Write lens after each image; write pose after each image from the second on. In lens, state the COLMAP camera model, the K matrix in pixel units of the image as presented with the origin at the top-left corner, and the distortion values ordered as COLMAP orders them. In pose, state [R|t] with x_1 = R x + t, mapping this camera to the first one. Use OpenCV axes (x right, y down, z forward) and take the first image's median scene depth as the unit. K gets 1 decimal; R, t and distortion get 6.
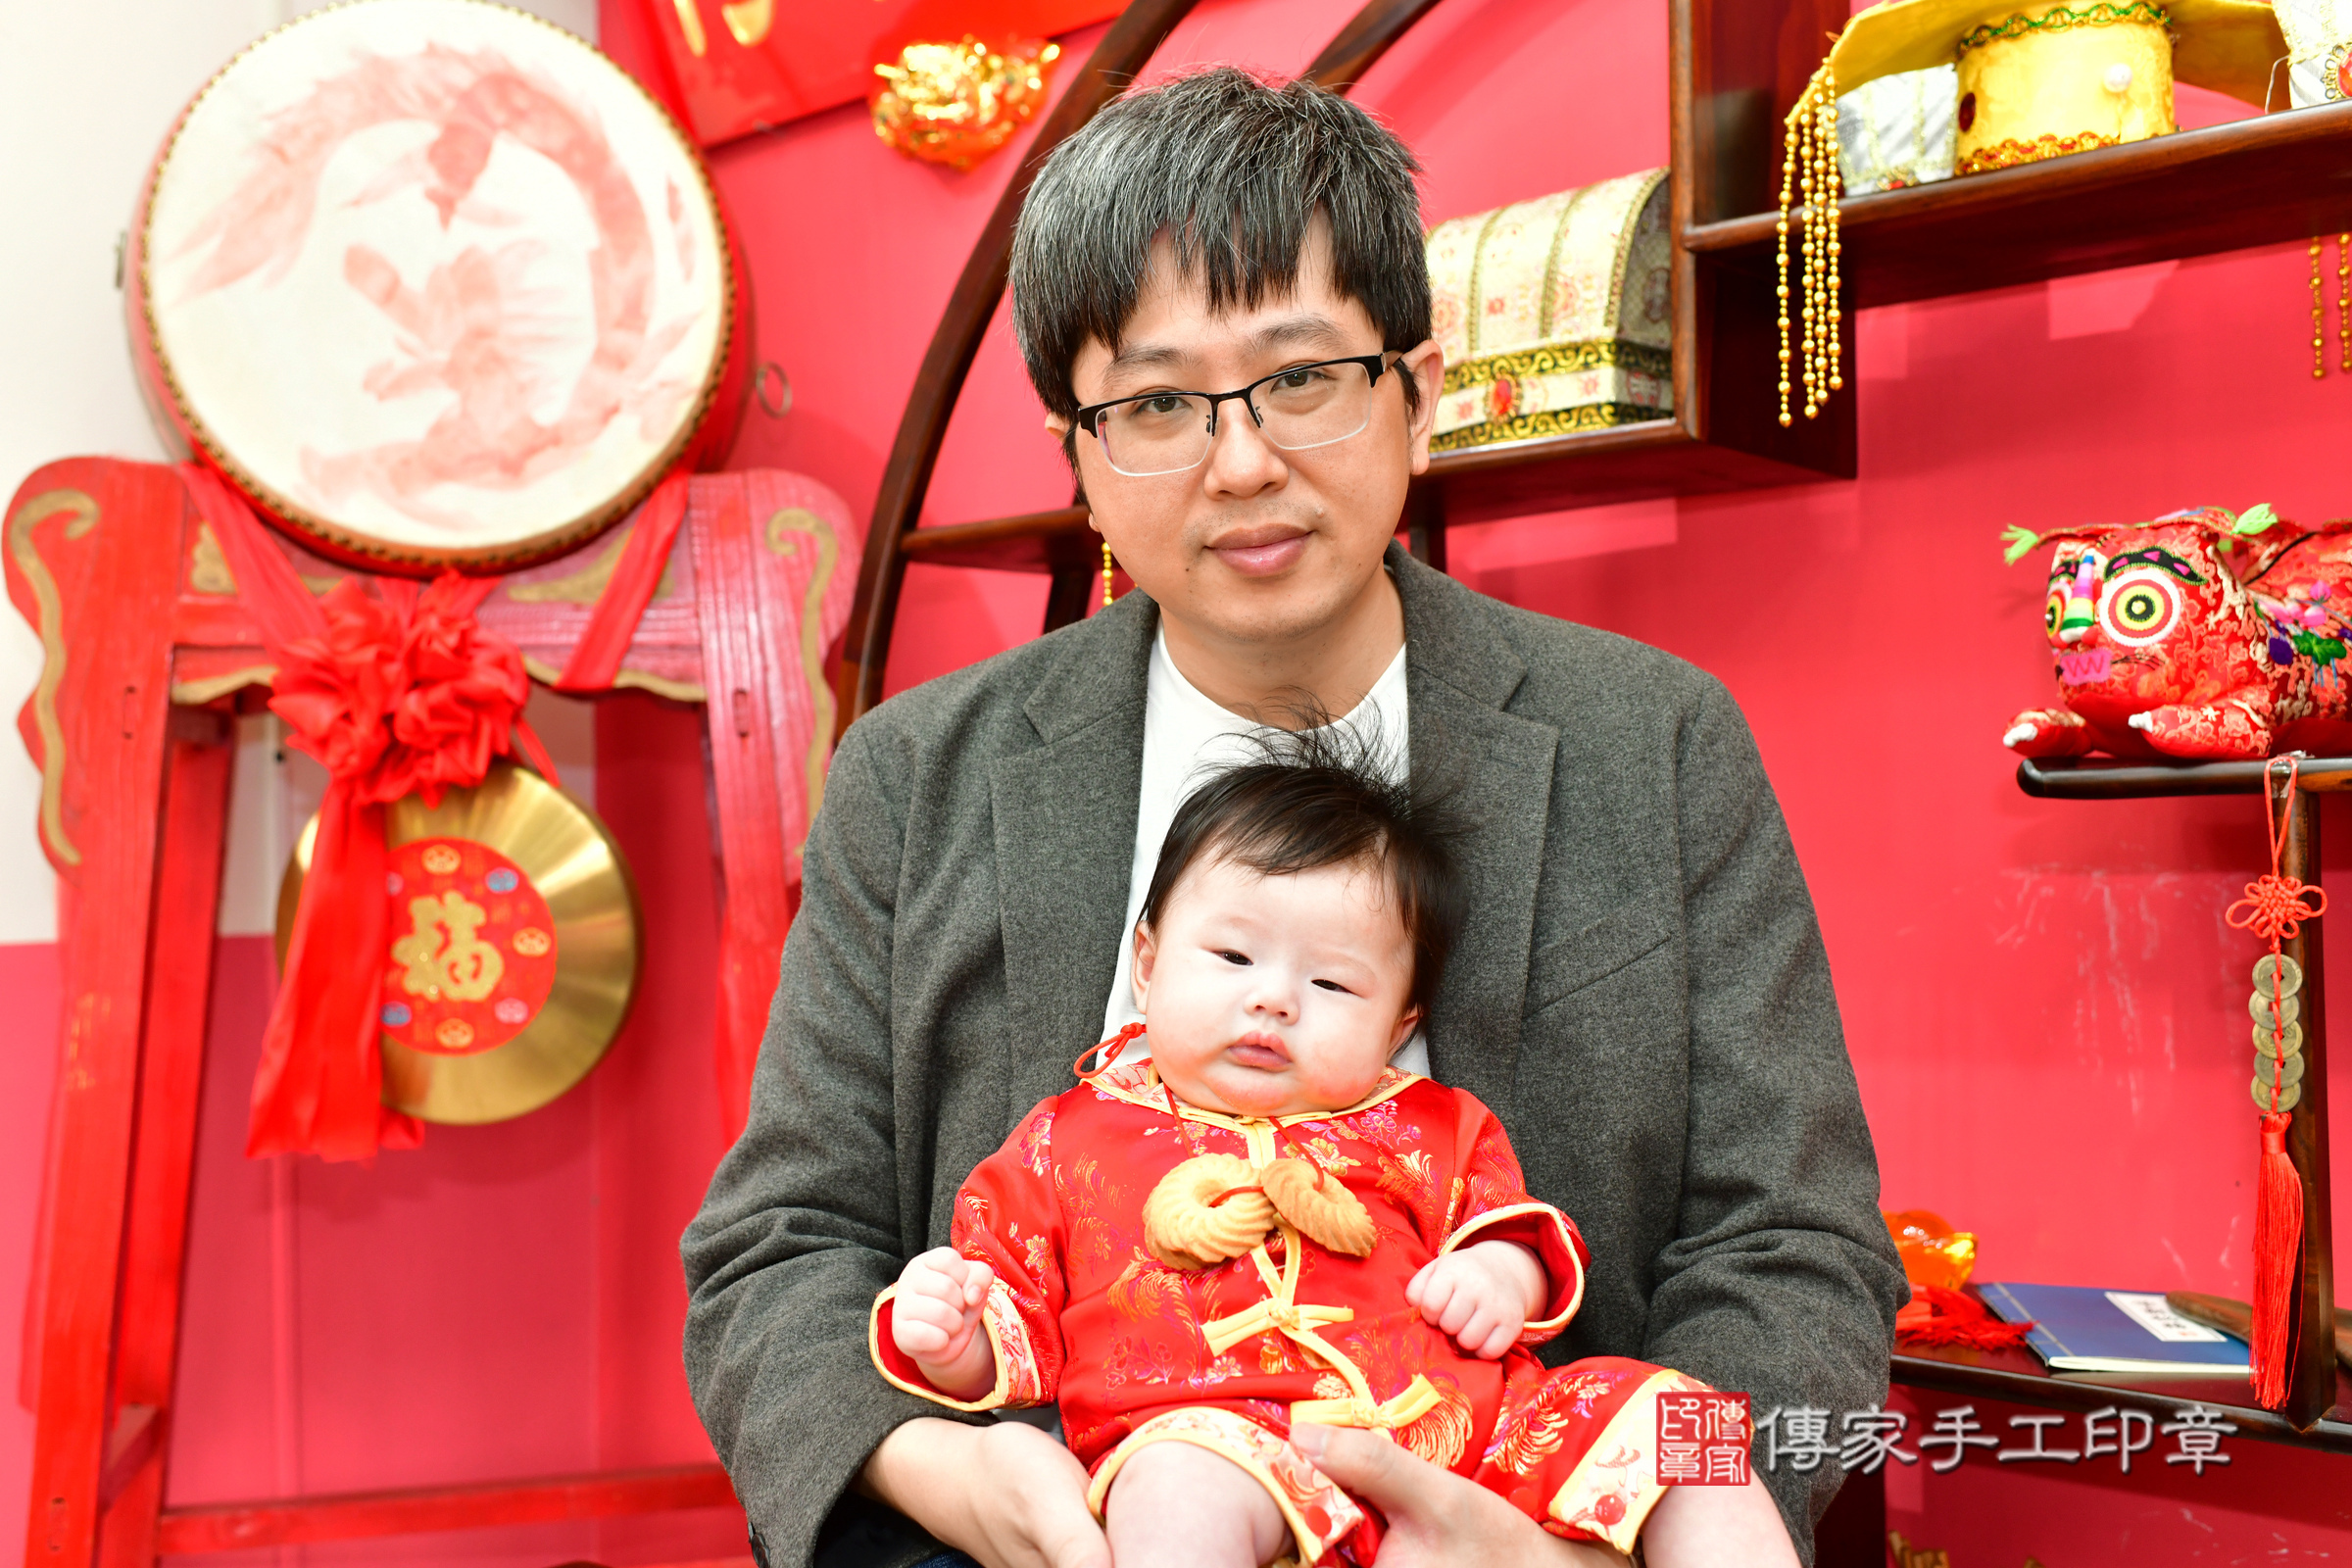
lens RADIAL K [[2356.0, 0, 1167.1], [0, 2356.0, 771.2], [0, 0, 1]] dist [0.005806, -0.010682]
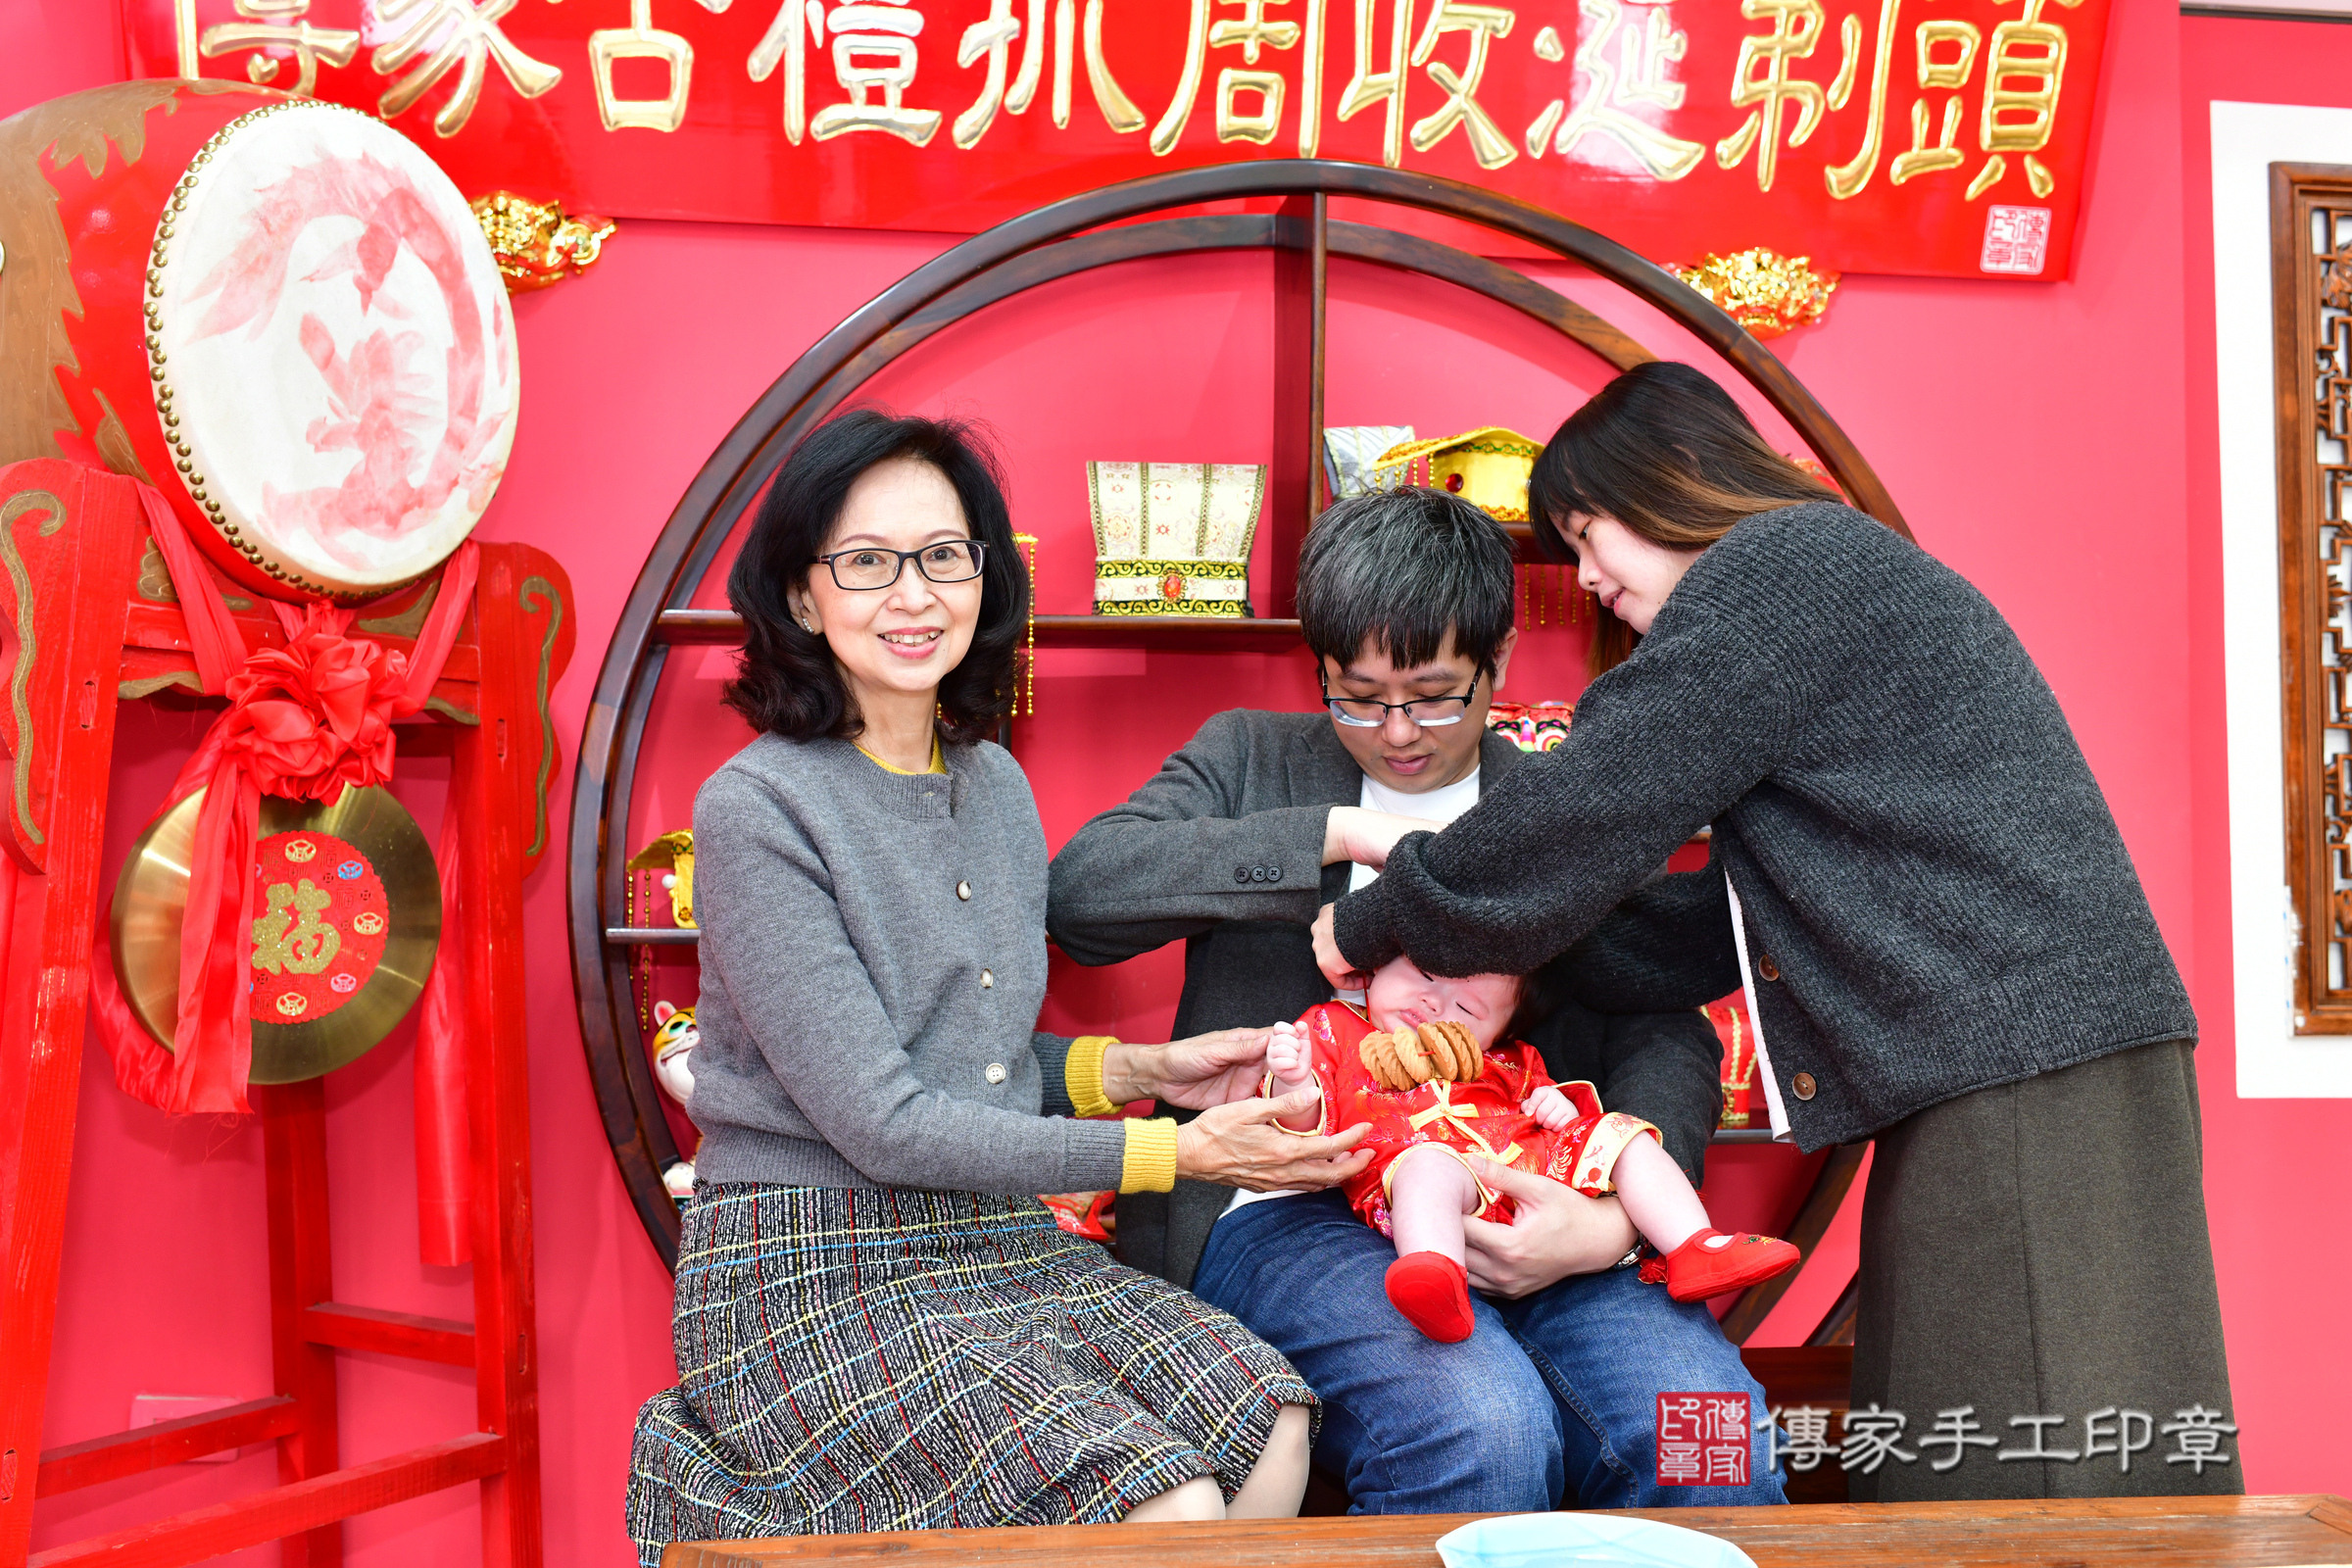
lens RADIAL K [[2356.0, 0, 1167.1], [0, 2356.0, 771.2], [0, 0, 1]] dist [0.005806, -0.010682]
pose [[0.662688, 0.052800, 0.747032, -0.908529], [-0.036706, 0.998603, -0.038019, 0.027772], [-0.747996, -0.002226, 0.663700, -0.077247]]
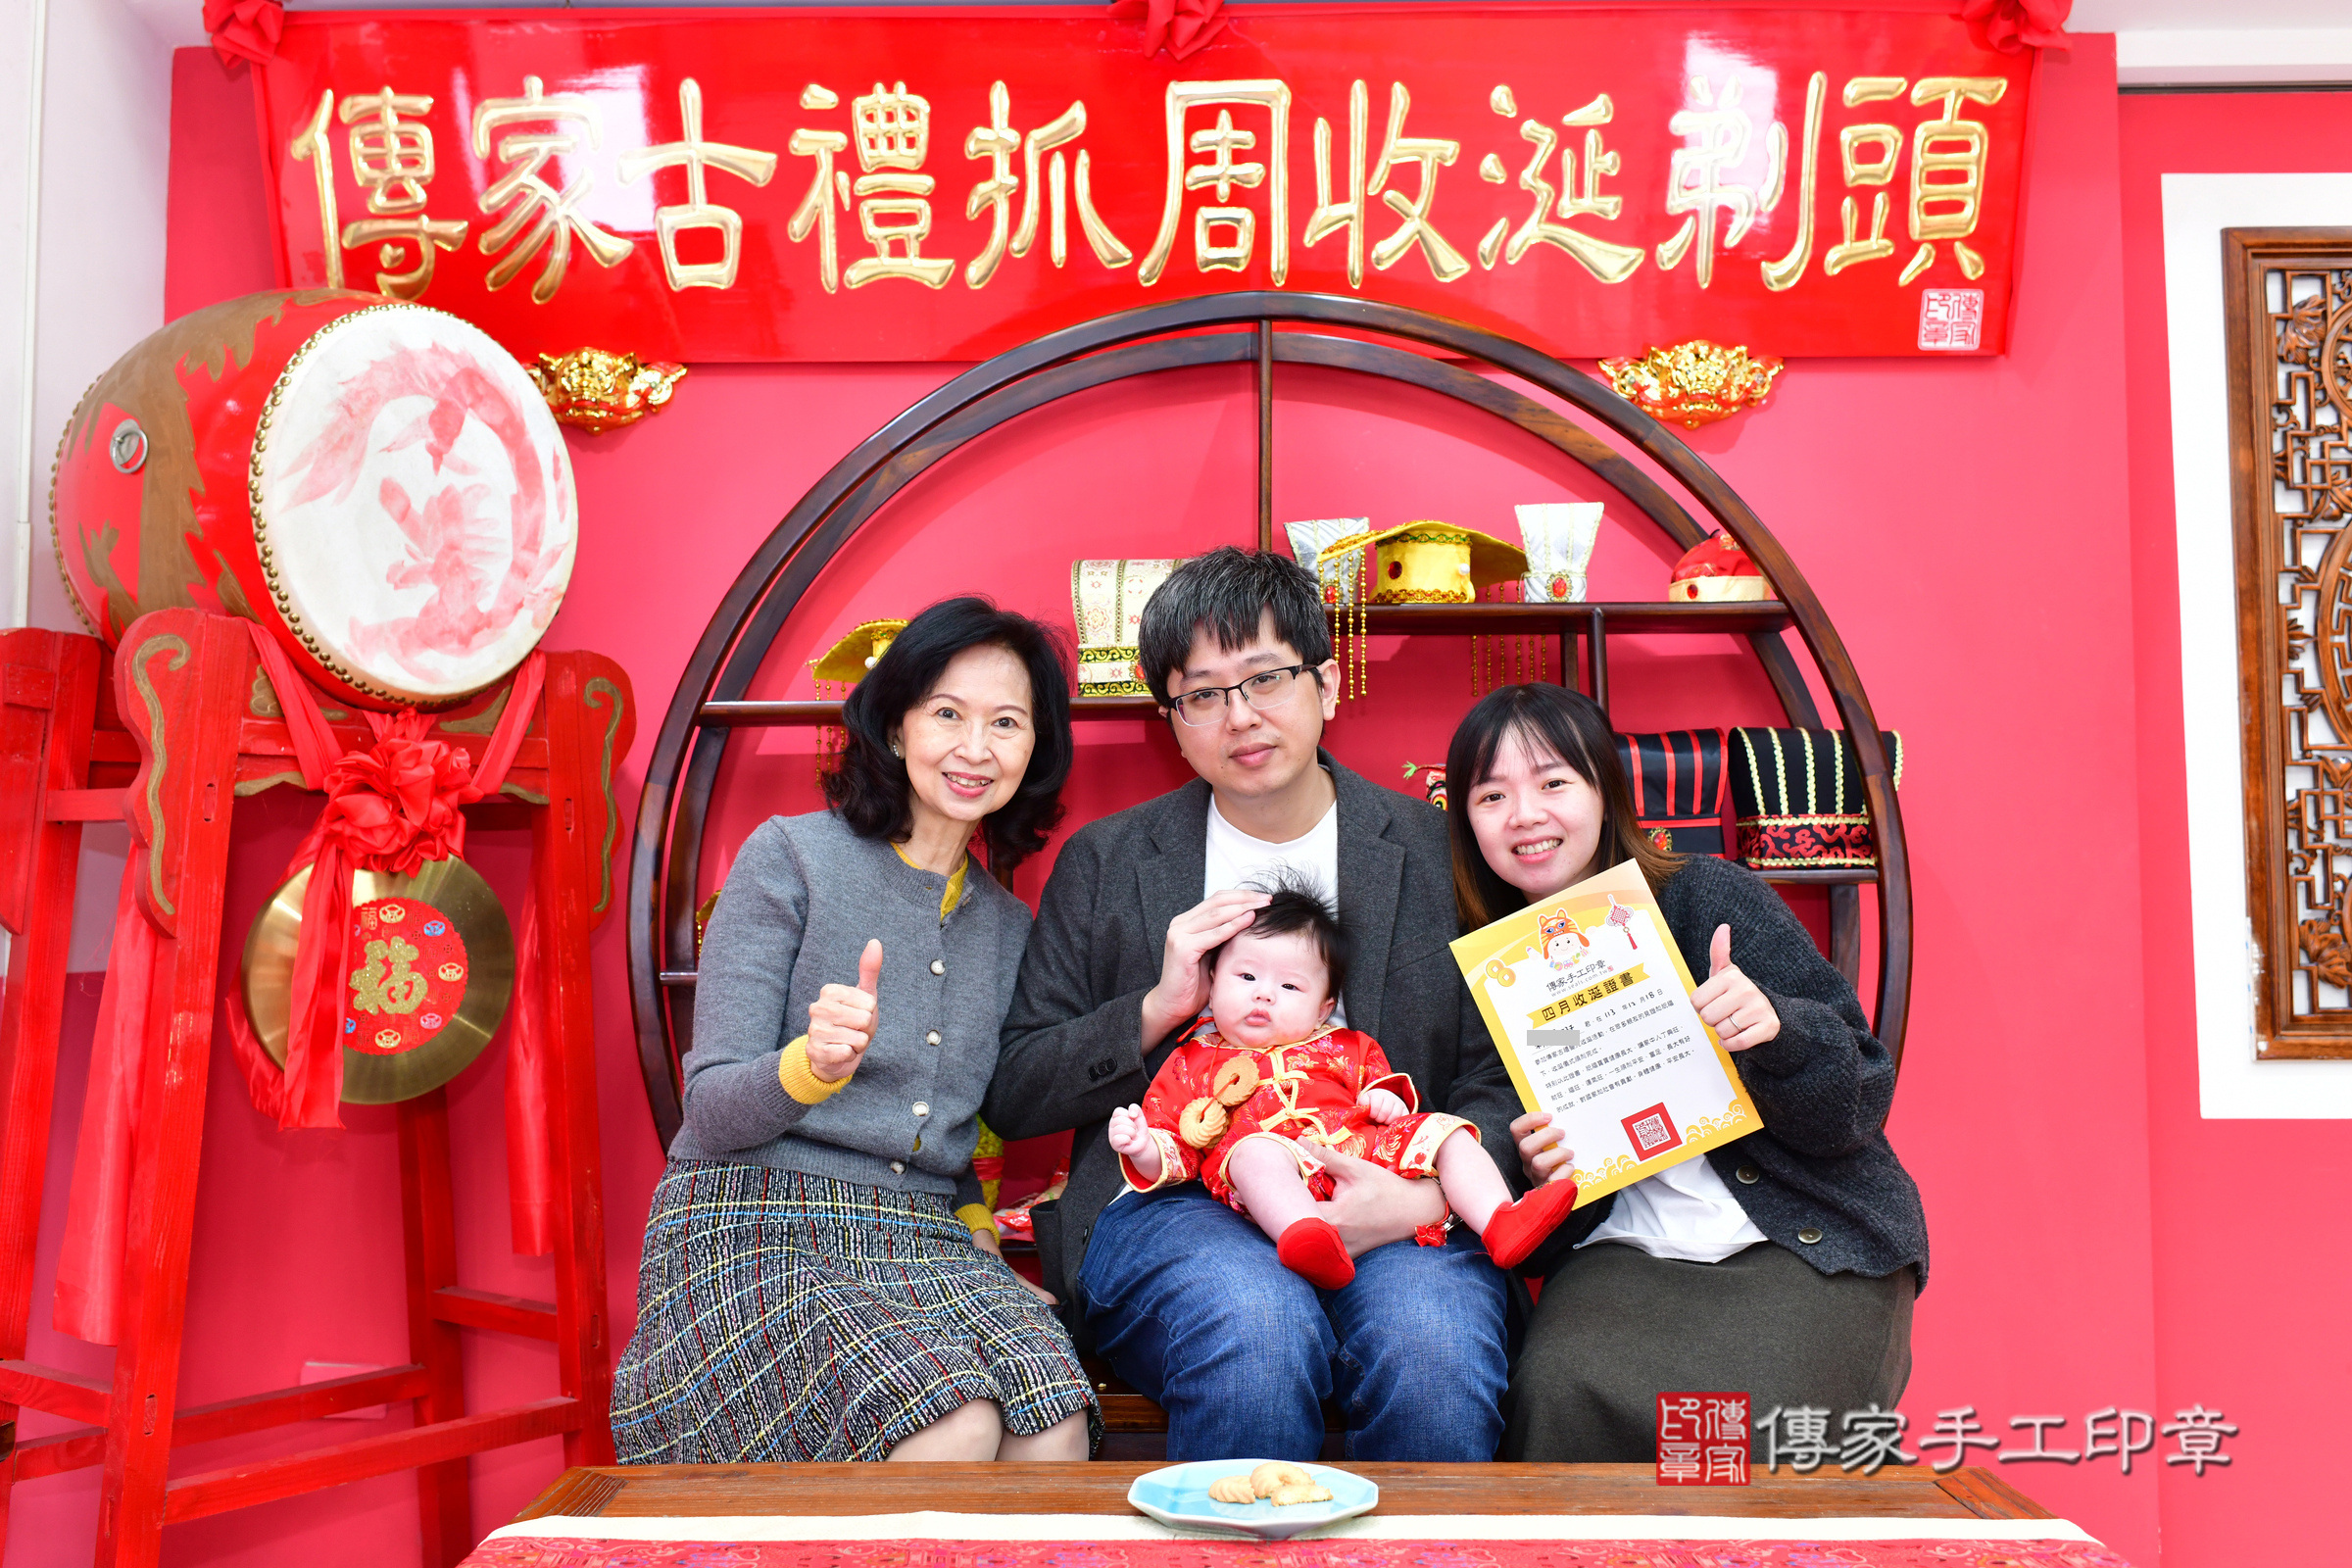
lens RADIAL K [[2358.6, 0, 1142.6], [0, 2358.6, 752.6], [0, 0, 1]] dist [-0.001761, 0.003179]
pose [[0.765090, 0.048357, 0.642105, -0.893443], [-0.024131, 0.998629, -0.046454, -0.003641], [-0.643471, 0.020047, 0.765208, -0.372081]]
